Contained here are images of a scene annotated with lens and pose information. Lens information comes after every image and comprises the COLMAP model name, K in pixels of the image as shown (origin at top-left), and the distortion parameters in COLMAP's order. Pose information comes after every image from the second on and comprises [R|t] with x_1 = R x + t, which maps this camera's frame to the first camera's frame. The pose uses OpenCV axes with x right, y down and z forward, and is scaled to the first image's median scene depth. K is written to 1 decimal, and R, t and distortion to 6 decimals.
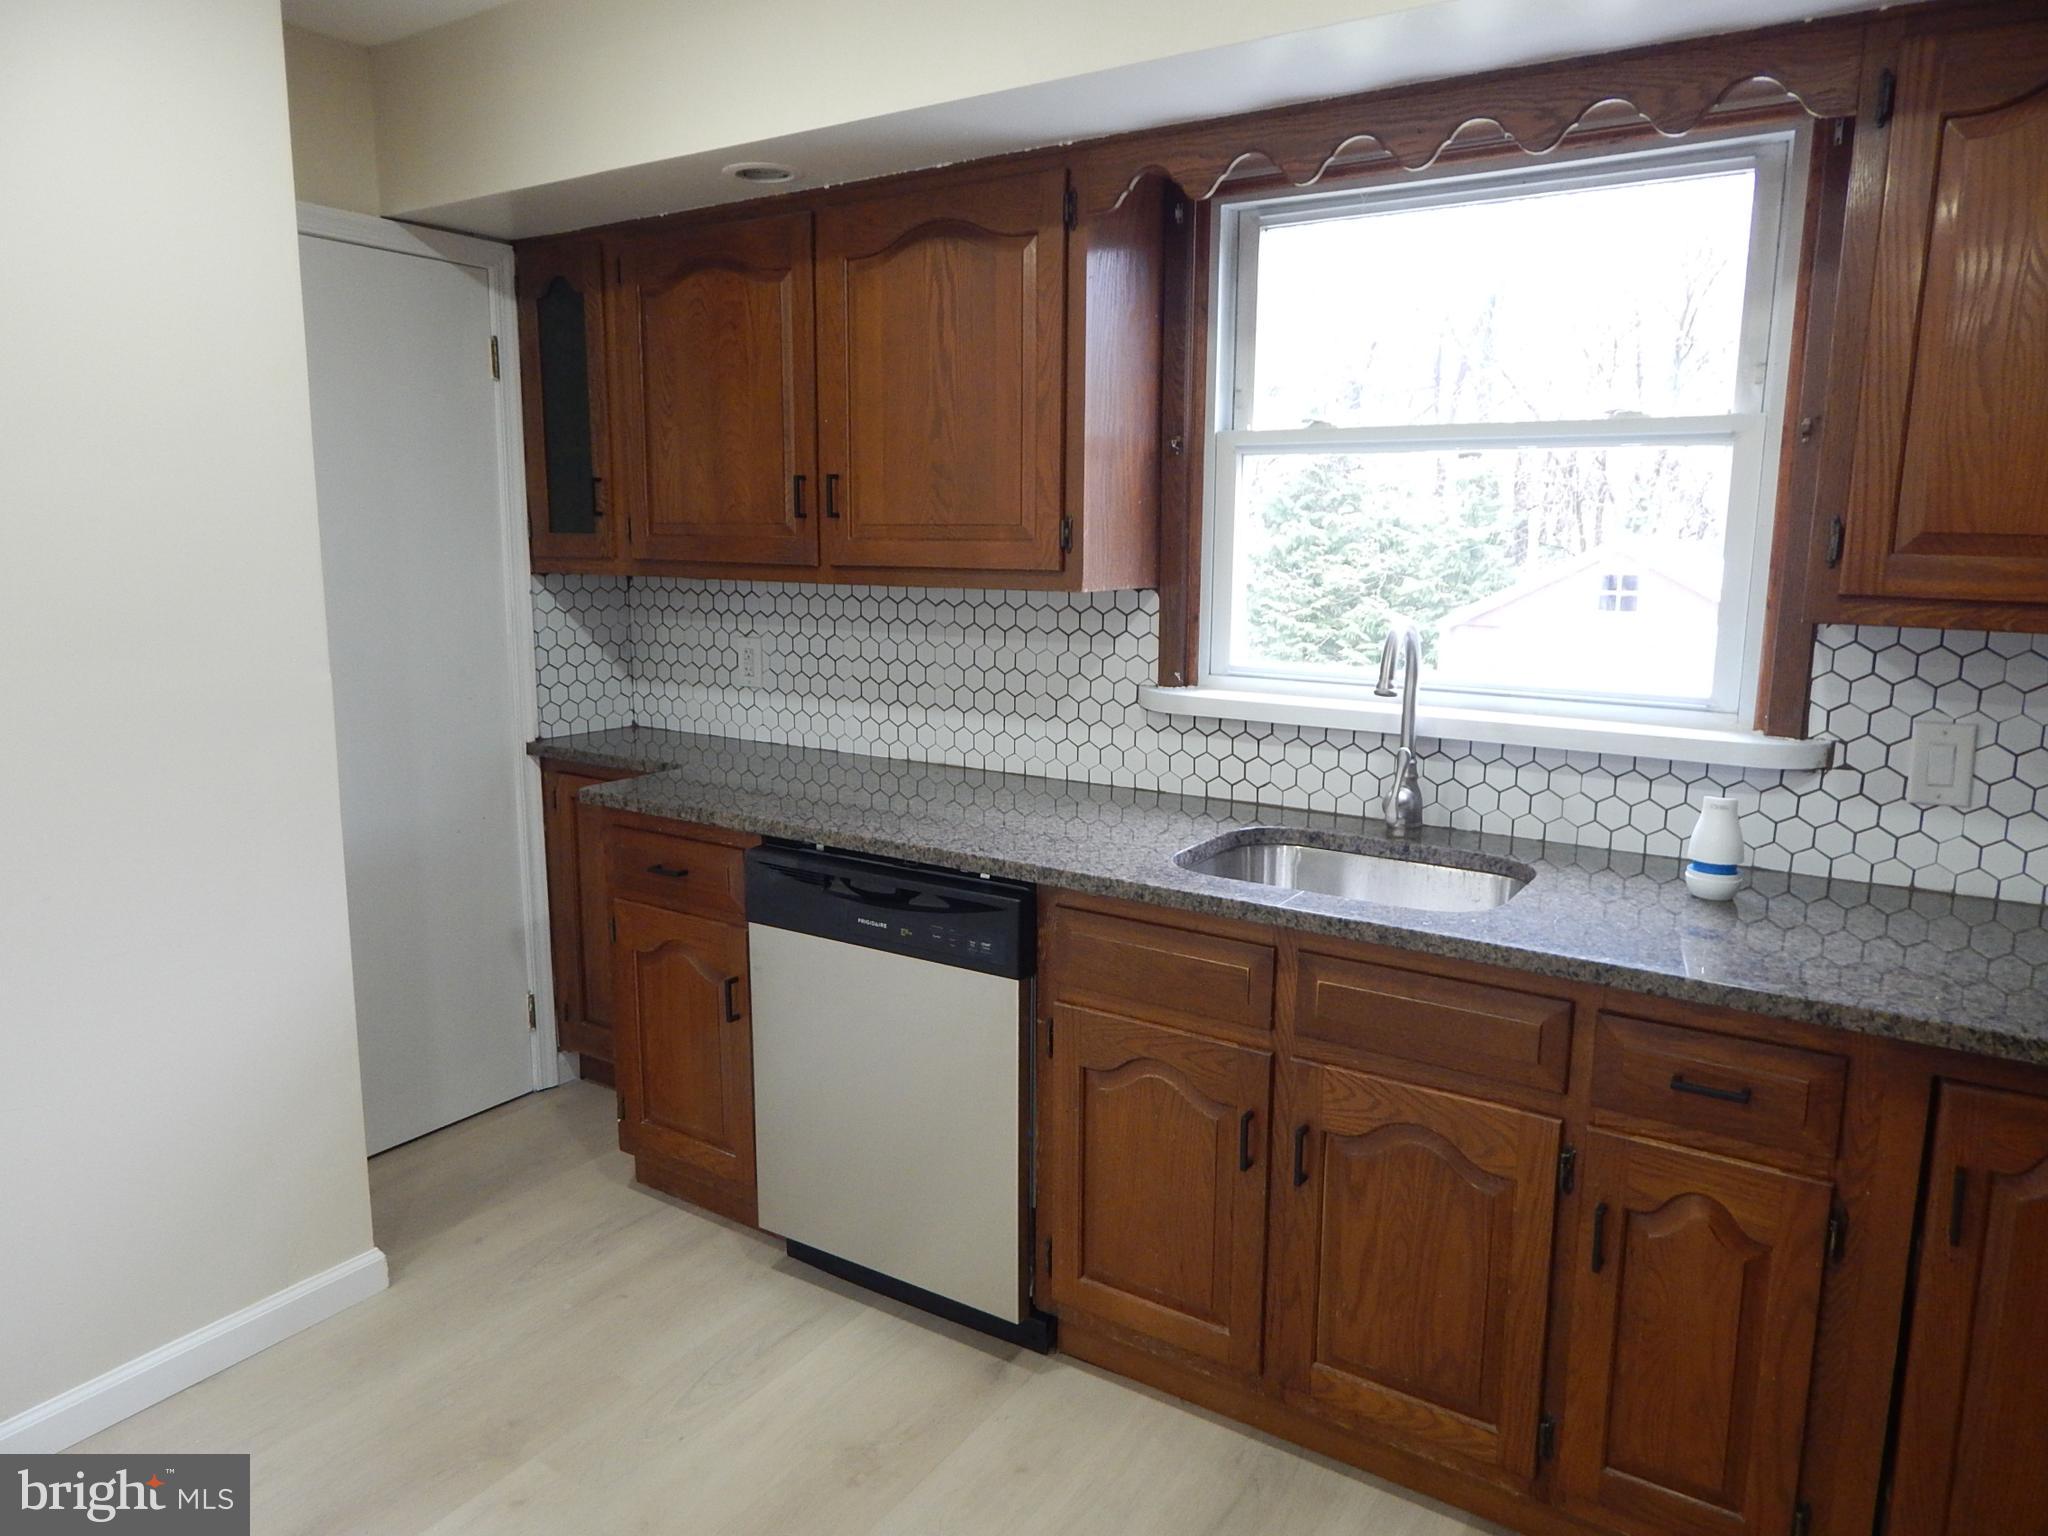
lens RADIAL K [[1340.2, 0, 1035.4], [0, 1340.2, 757.6], [0, 0, 1]] dist [0.001680, -0.002859]
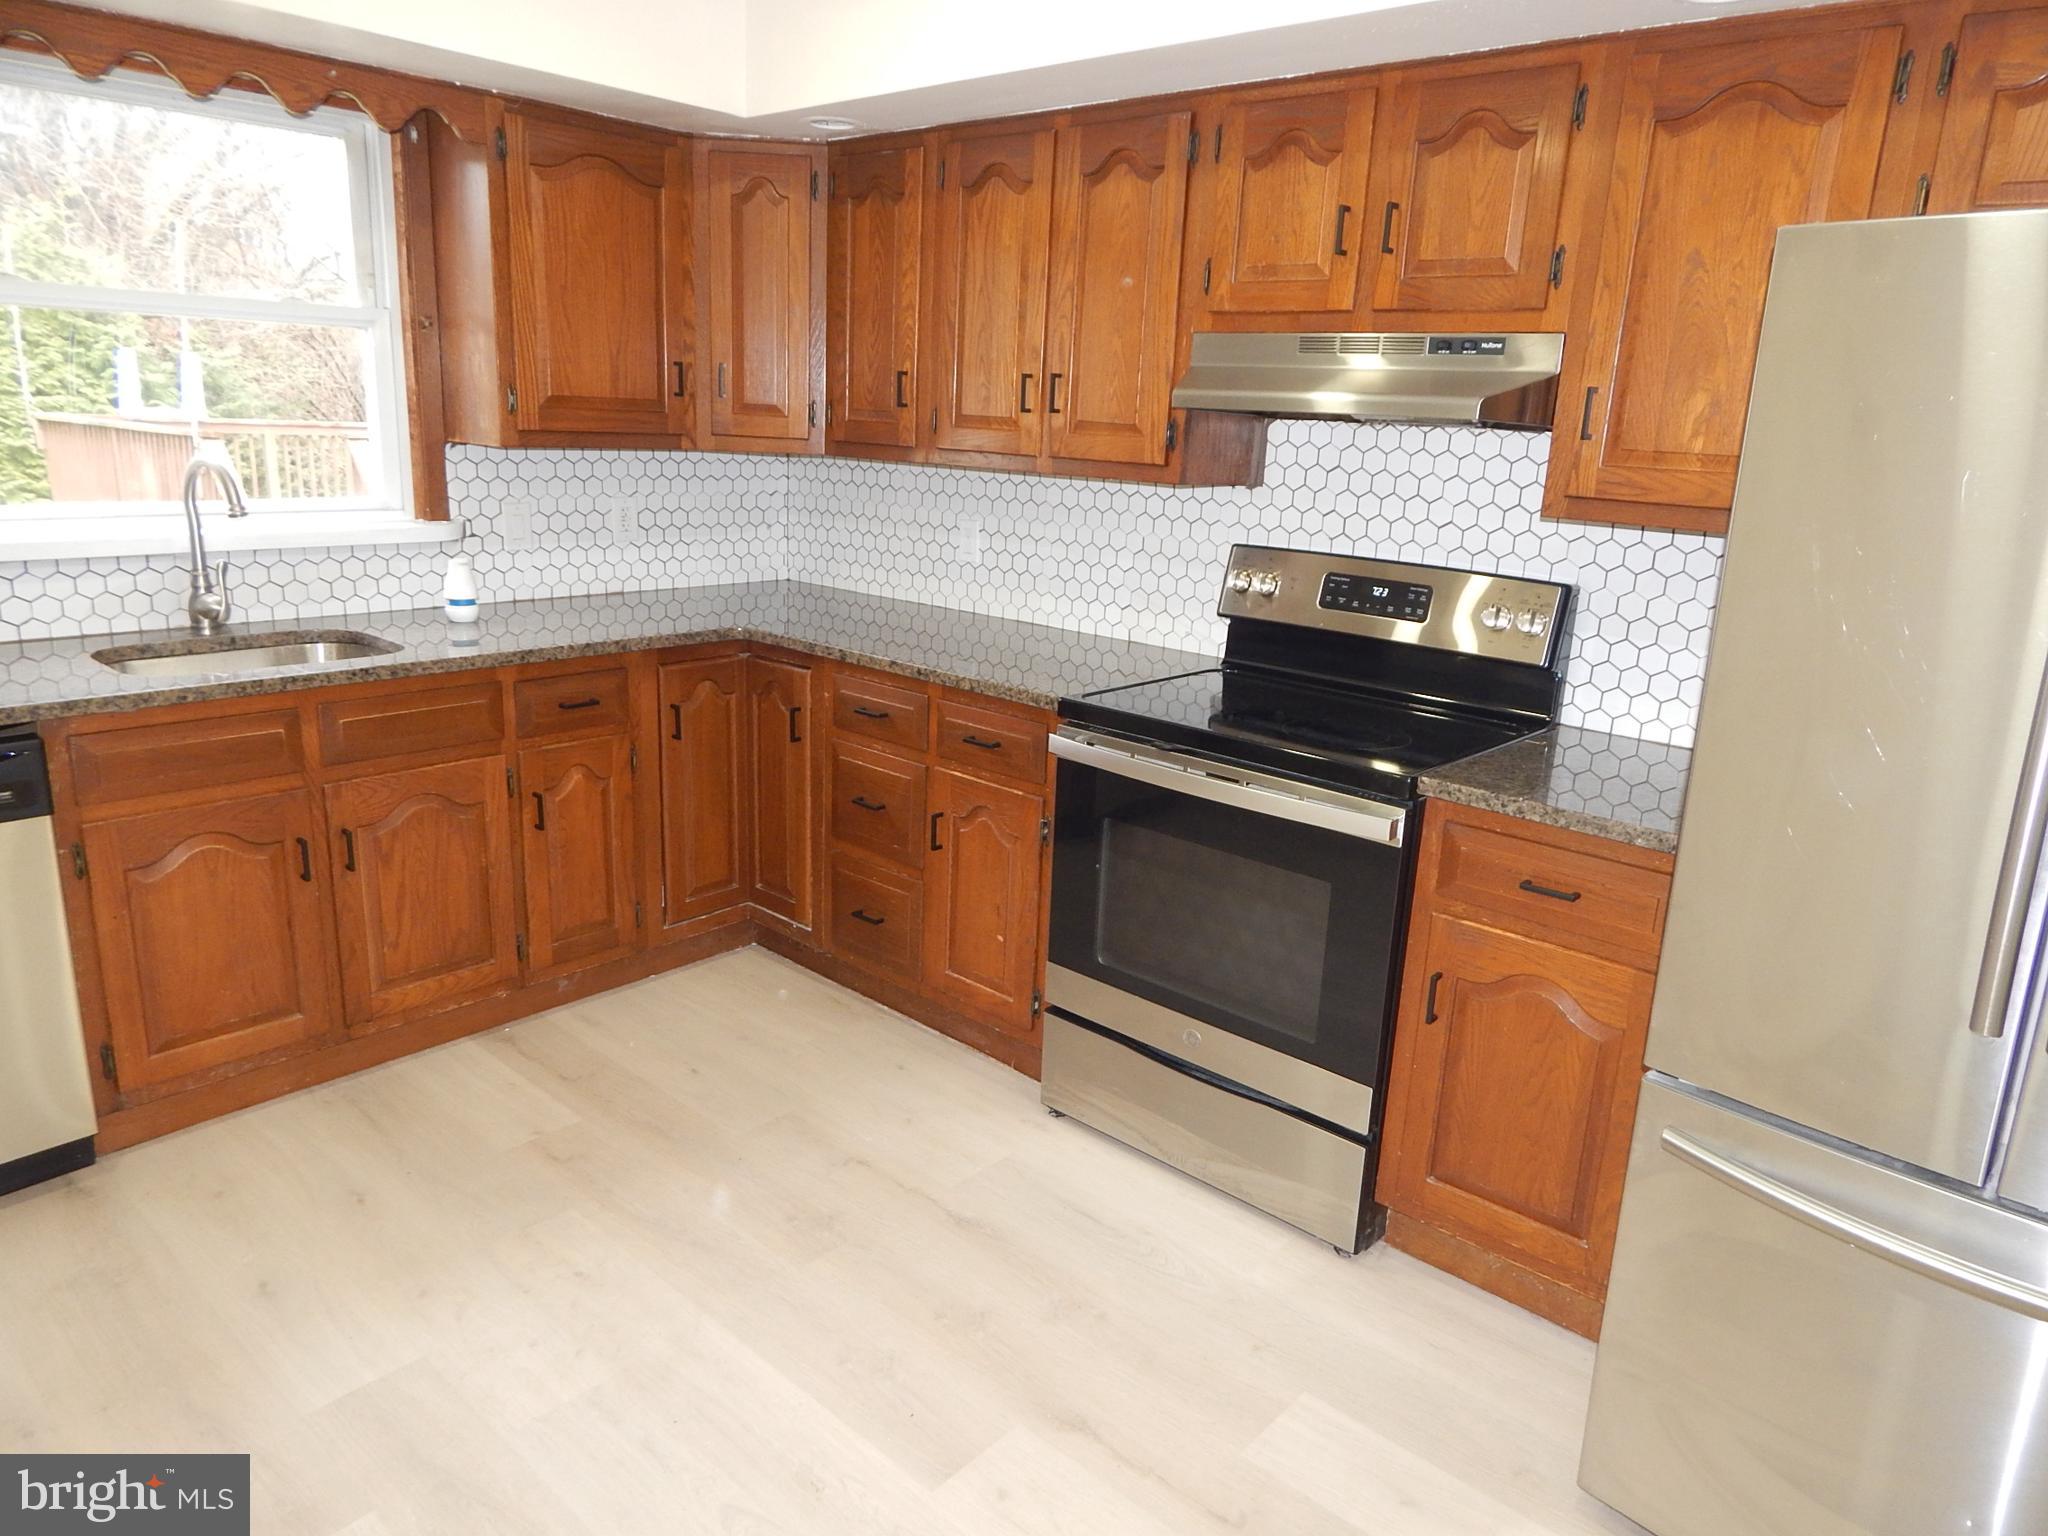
lens RADIAL K [[1340.2, 0, 1035.4], [0, 1340.2, 757.6], [0, 0, 1]] dist [0.001680, -0.002859]
pose [[0.143705, -0.253450, 0.956615, -0.793760], [0.126937, 0.963384, 0.236175, -0.026071], [-0.981446, 0.087490, 0.170615, 0.045151]]
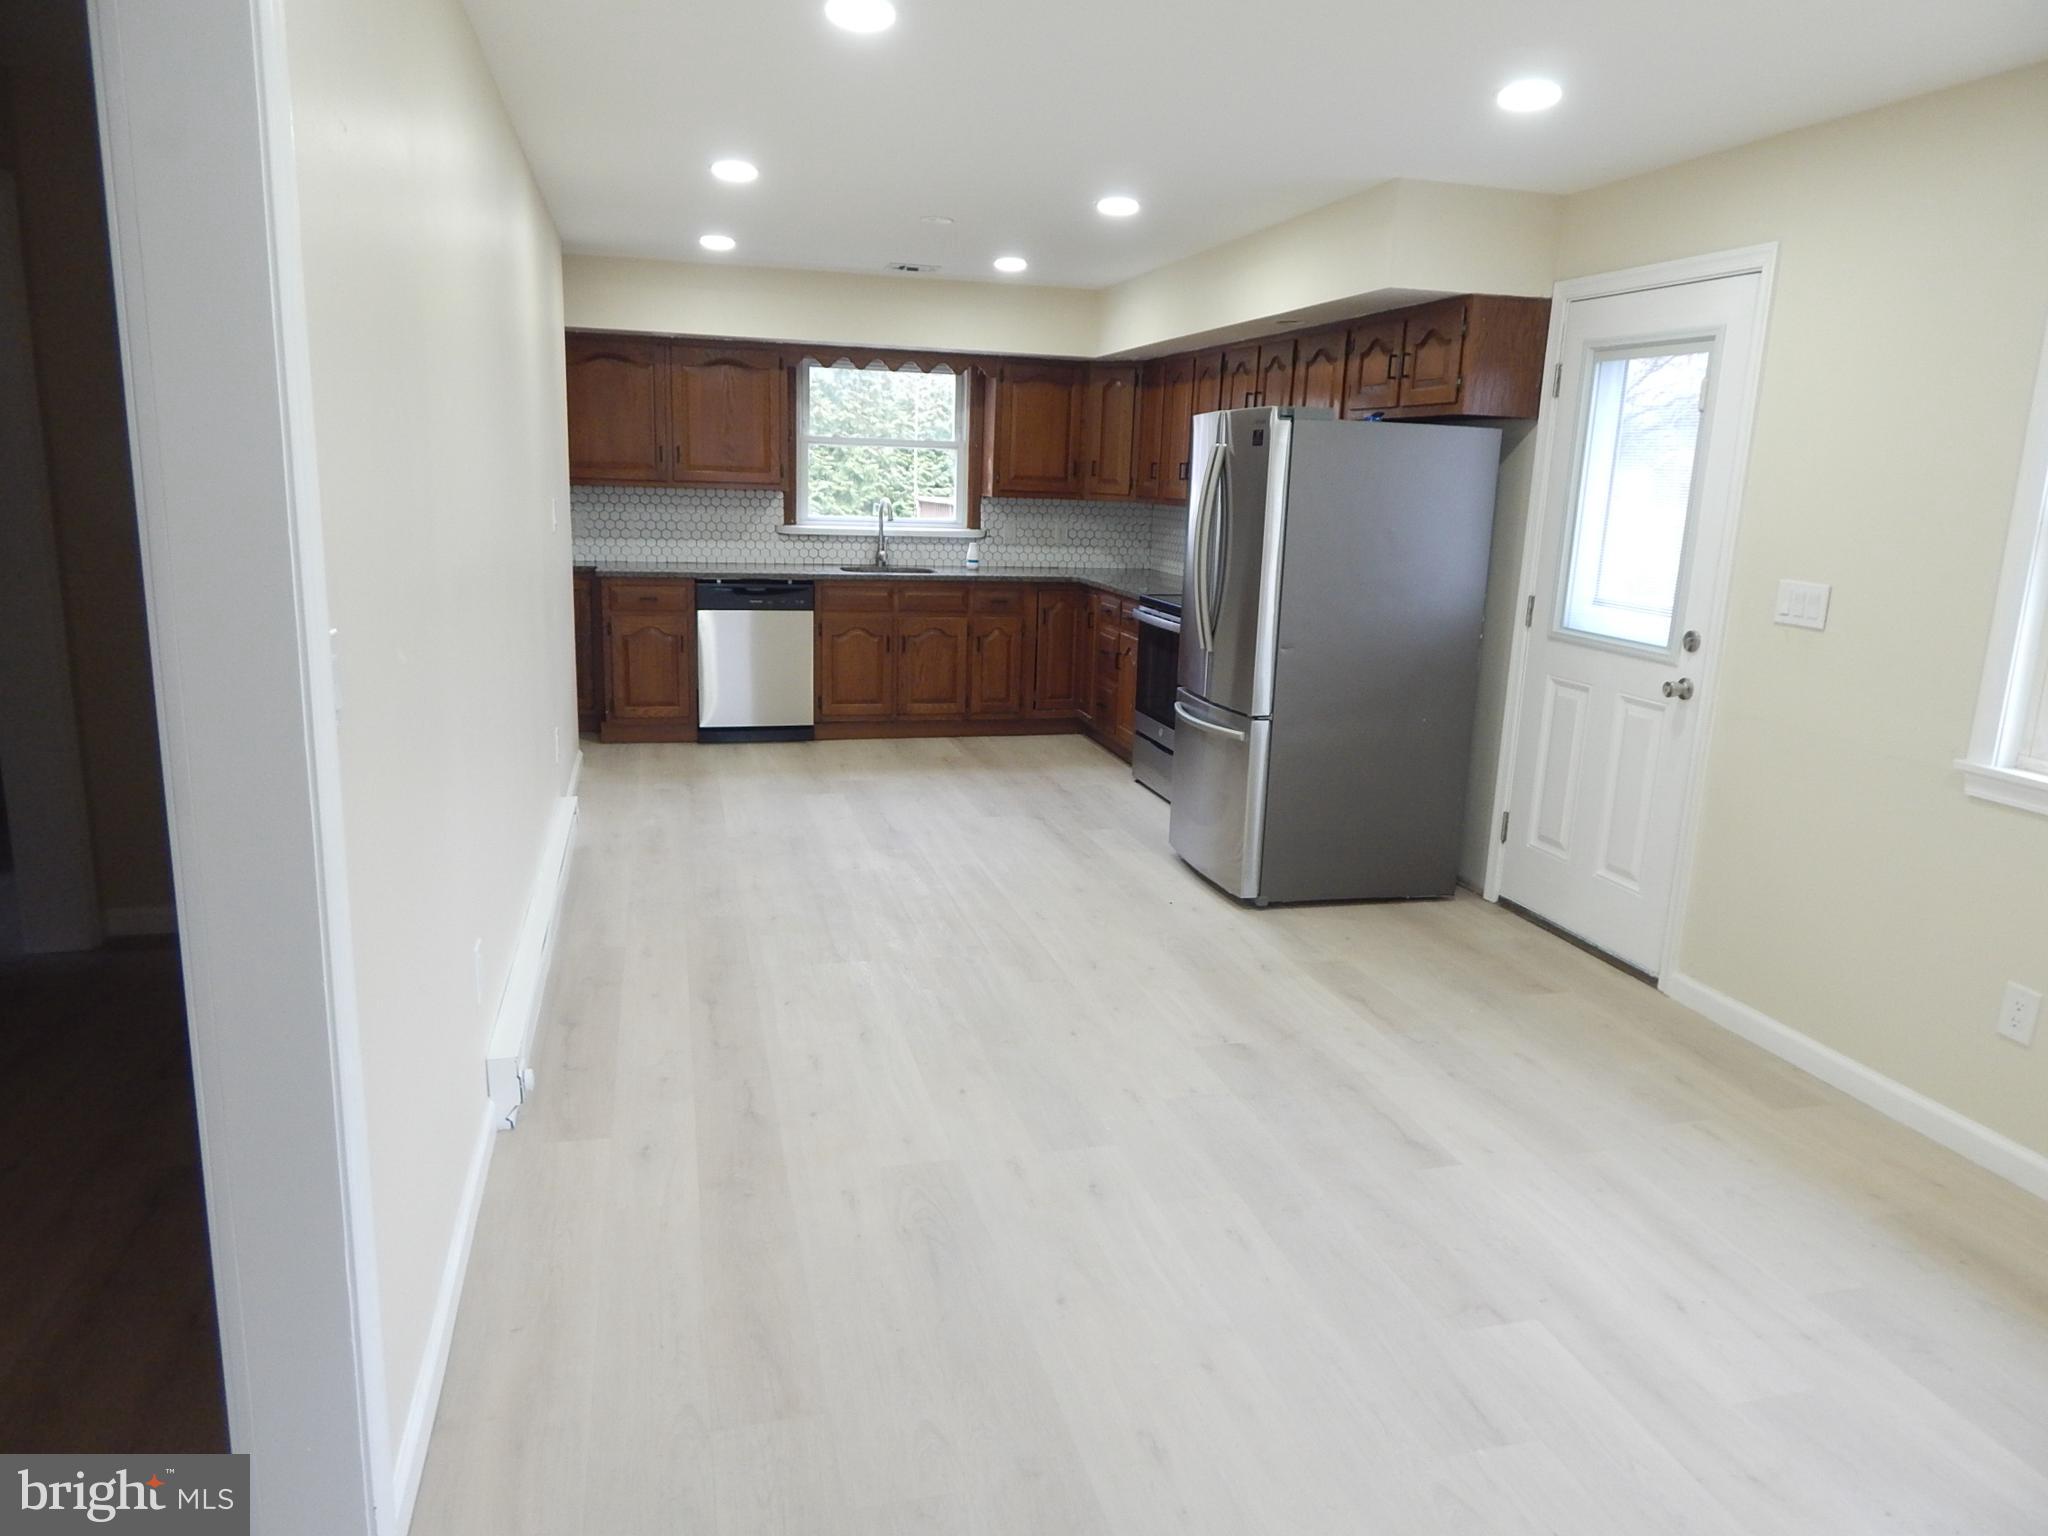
lens RADIAL K [[1340.2, 0, 1035.4], [0, 1340.2, 757.6], [0, 0, 1]] dist [0.001680, -0.002859]
pose [[0.663138, -0.144929, 0.734332, -1.832950], [0.099799, 0.989436, 0.105153, 0.201039], [-0.741814, 0.003555, 0.670597, -1.377834]]
